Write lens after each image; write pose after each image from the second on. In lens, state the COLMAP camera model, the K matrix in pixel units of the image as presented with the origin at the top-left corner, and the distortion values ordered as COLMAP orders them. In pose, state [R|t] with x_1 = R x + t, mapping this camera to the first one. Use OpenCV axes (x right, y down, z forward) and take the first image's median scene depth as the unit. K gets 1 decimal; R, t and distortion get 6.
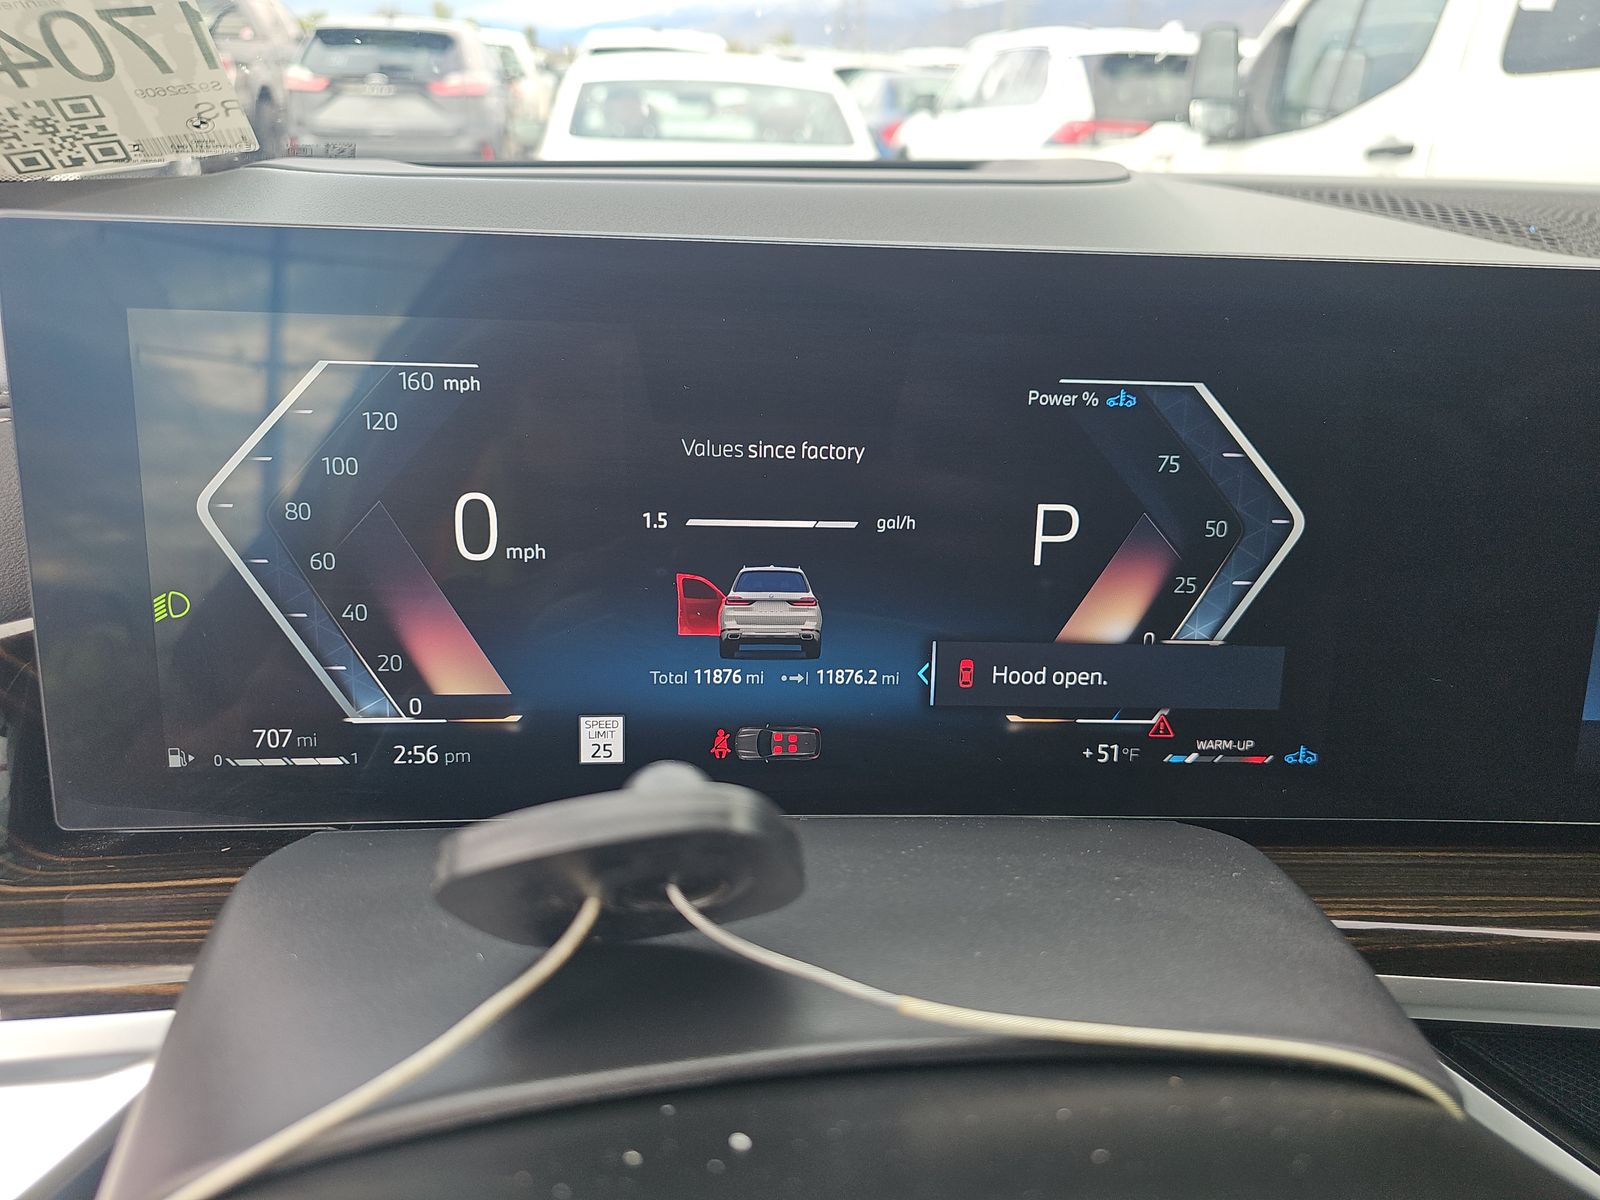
lens RADIAL K [[1069.7, 0, 800.0], [0, 1069.7, 600.0], [0, 0, 1]] dist [0.026947, -0.044950]
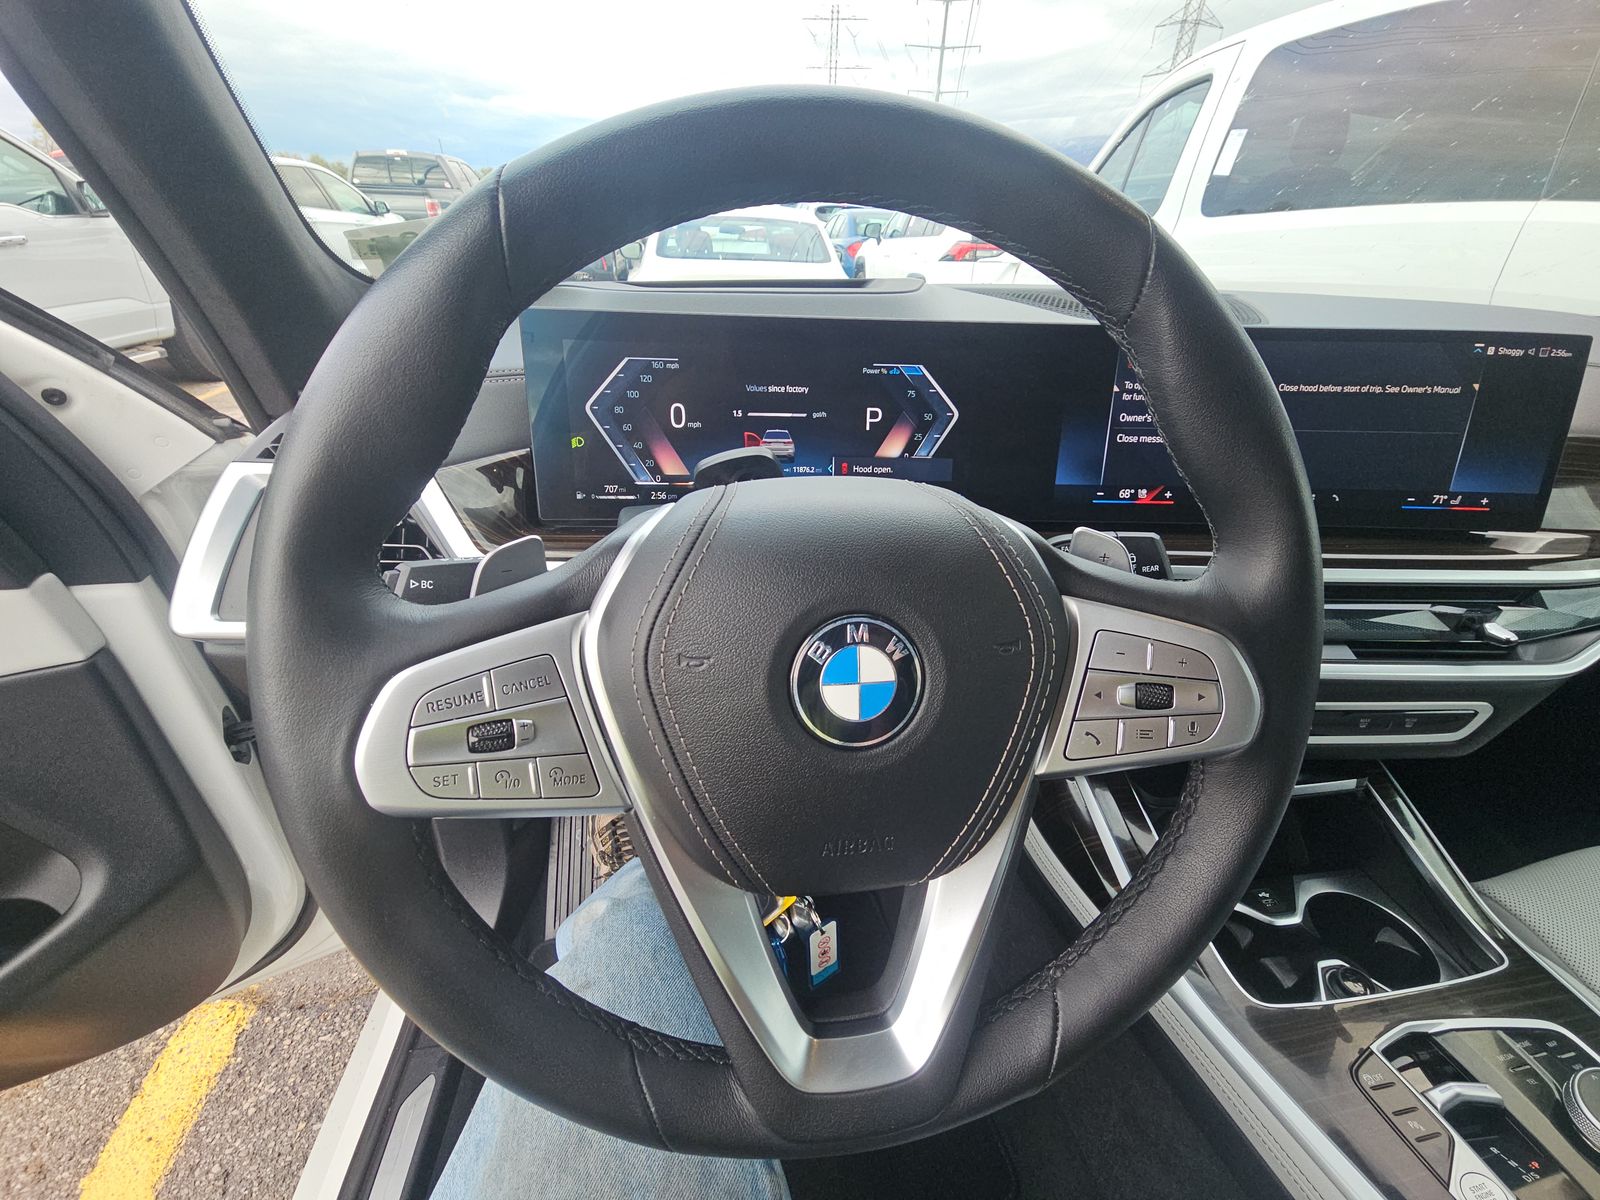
lens RADIAL K [[644.0, 0, 820.6], [0, 644.0, 599.5], [0, 0, 1]] dist [-0.000345, -0.000077]
pose [[0.999518, -0.015079, 0.027118, 0.037513], [0.012653, 0.996086, 0.087483, 0.281031], [-0.028331, -0.087098, 0.995797, -0.815134]]
